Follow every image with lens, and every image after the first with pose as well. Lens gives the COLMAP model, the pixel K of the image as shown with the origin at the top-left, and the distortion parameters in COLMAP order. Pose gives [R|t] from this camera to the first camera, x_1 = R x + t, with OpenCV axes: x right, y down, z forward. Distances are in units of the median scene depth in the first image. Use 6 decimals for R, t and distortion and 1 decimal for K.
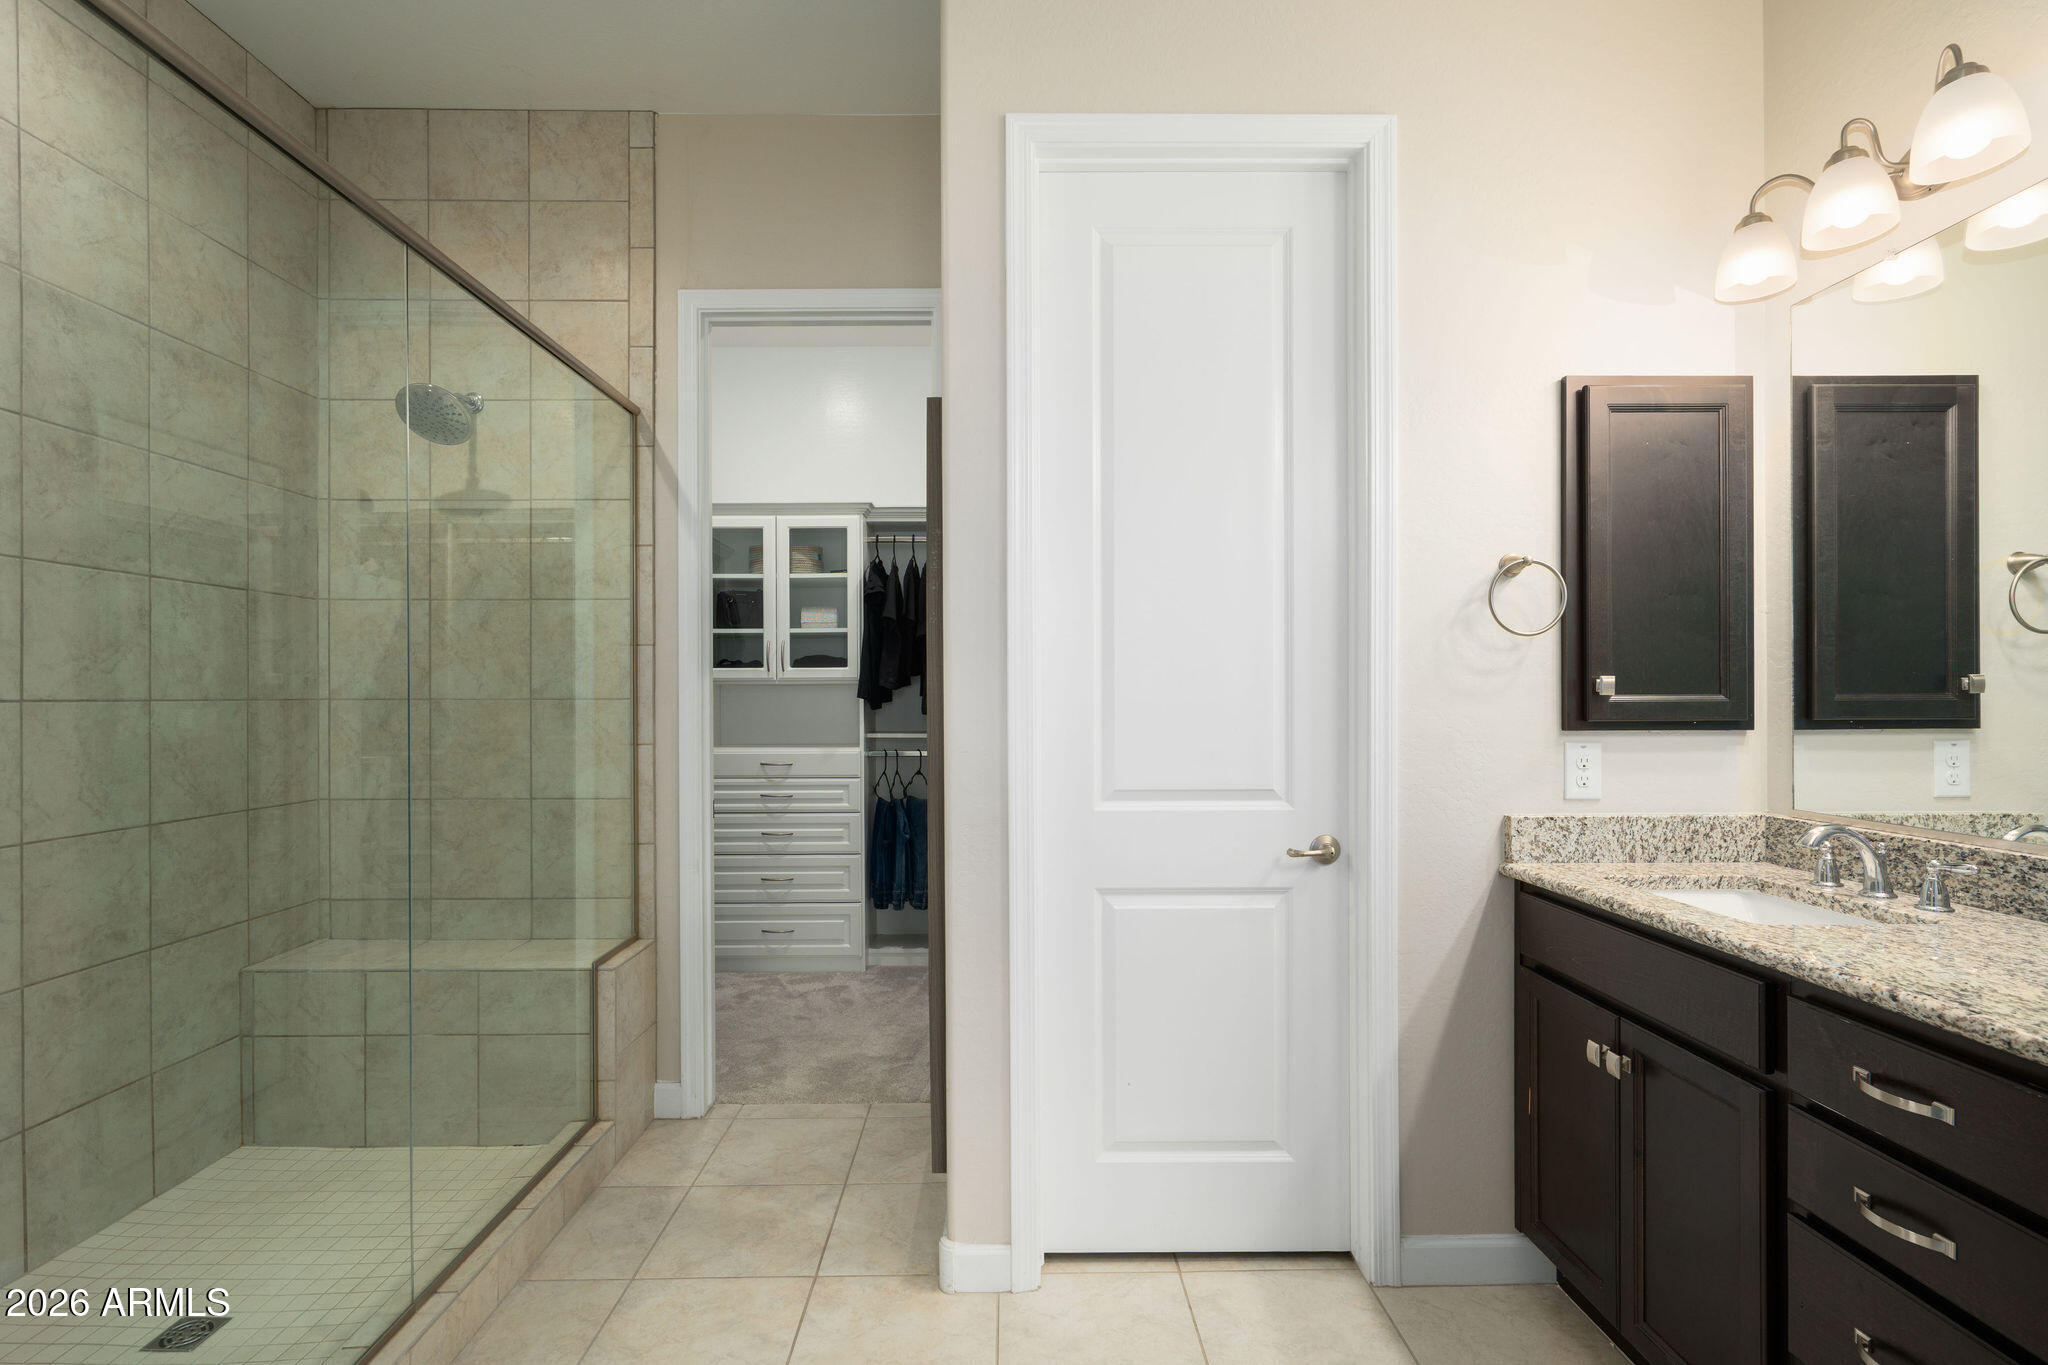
lens RADIAL K [[930.4, 0, 1016.9], [0, 930.4, 697.6], [0, 0, 1]] dist [-0.012927, -0.000169]
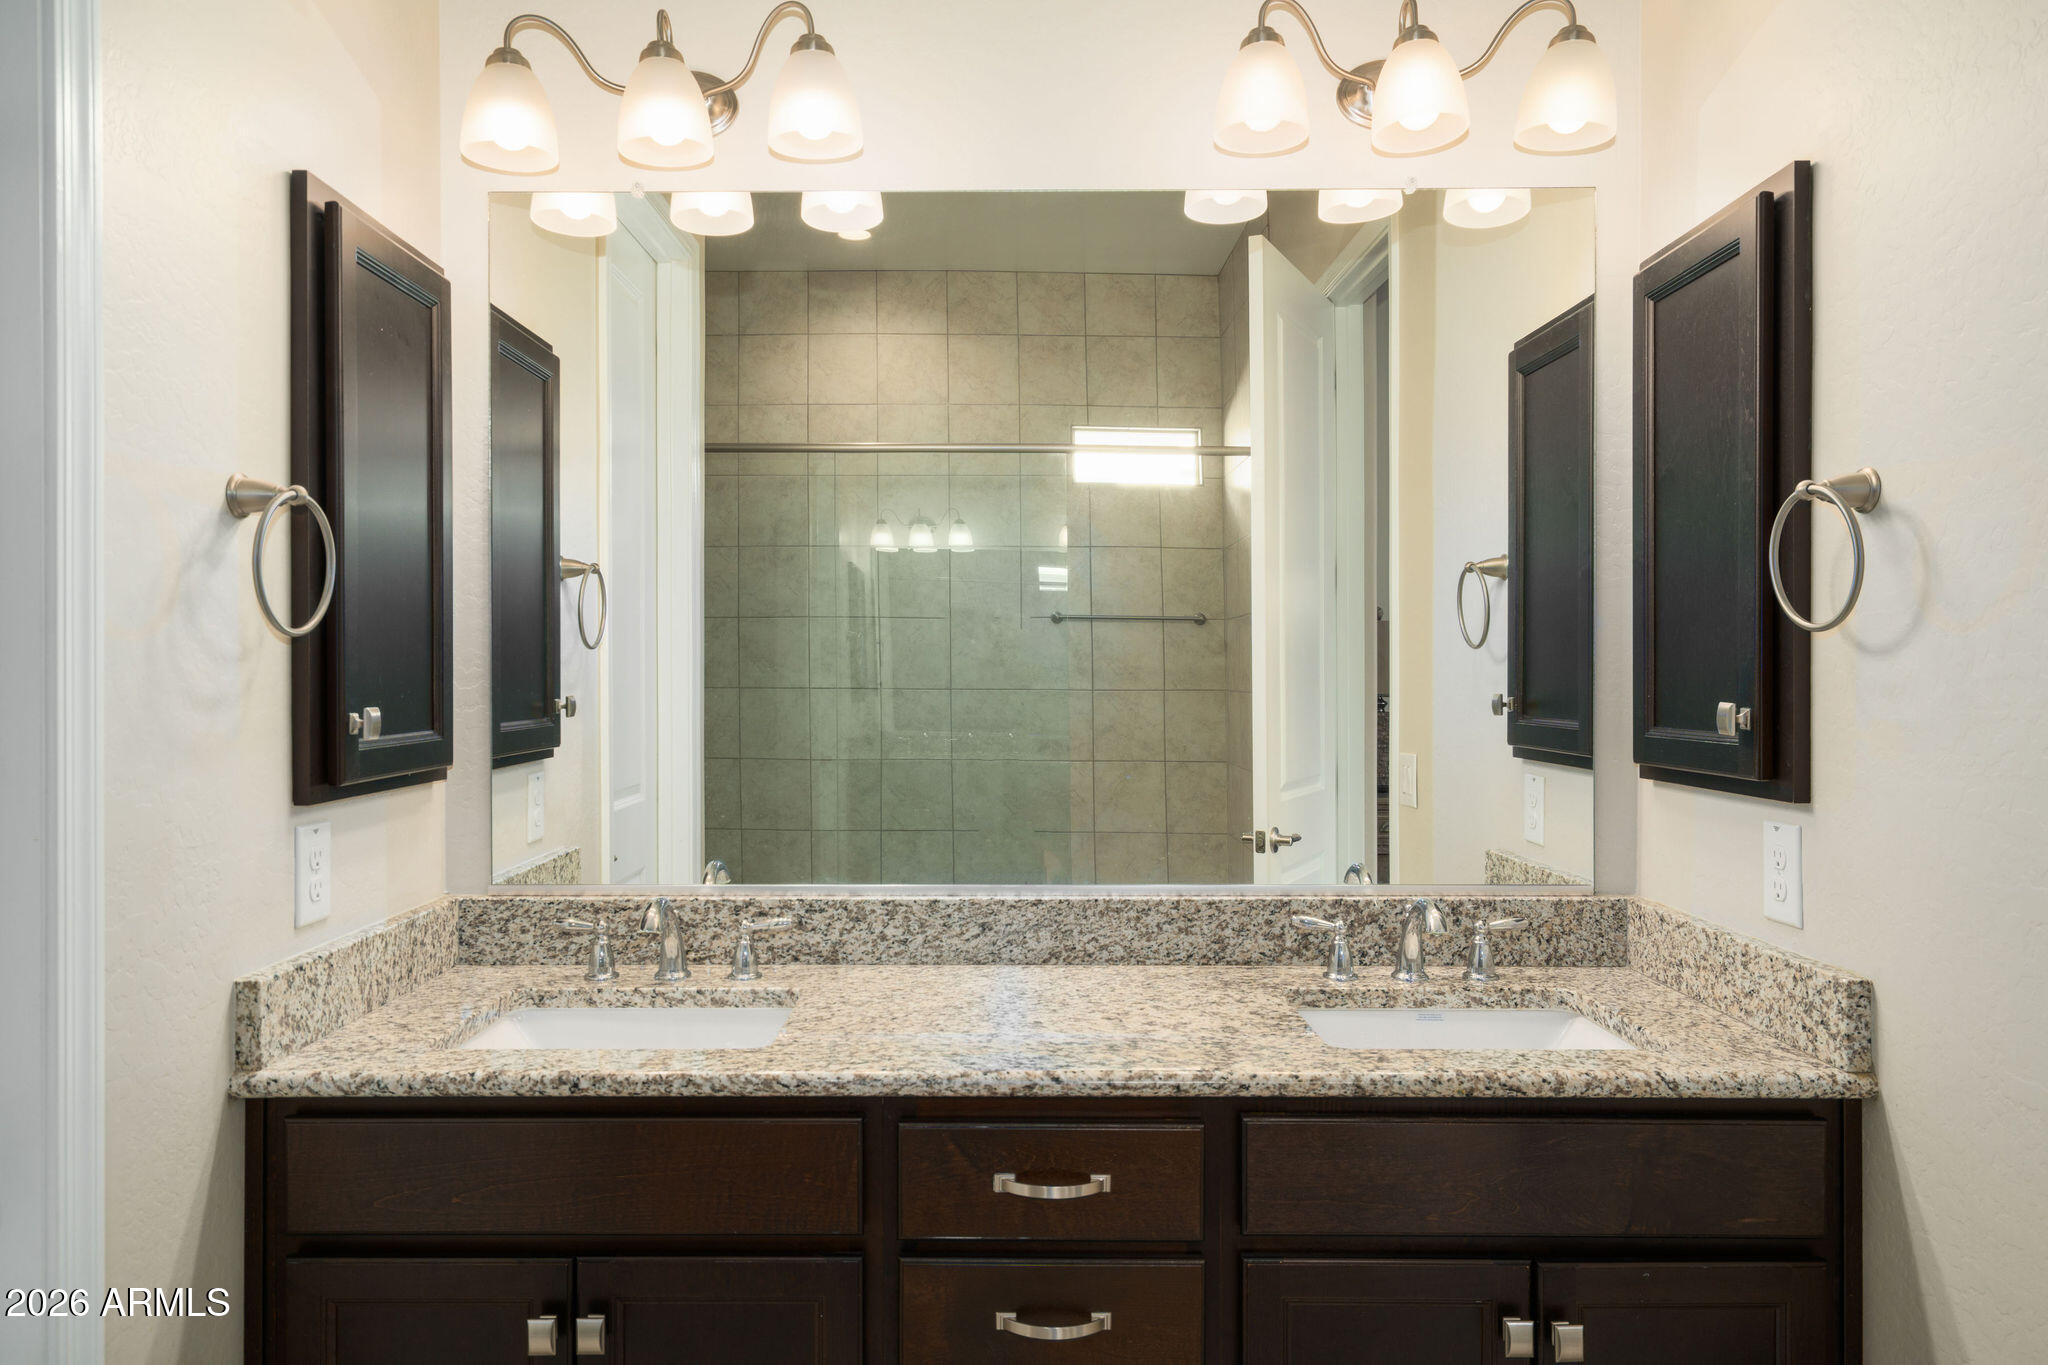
lens RADIAL K [[1326.0, 0, 1024.0], [0, 1326.0, 682.5], [0, 0, 1]] dist [-0.005651, -0.001151]
pose [[0.024806, 0.000709, 0.999692, -0.242217], [0.003820, 0.999992, -0.000804, -0.044956], [-0.999685, 0.003838, 0.024804, 0.672834]]
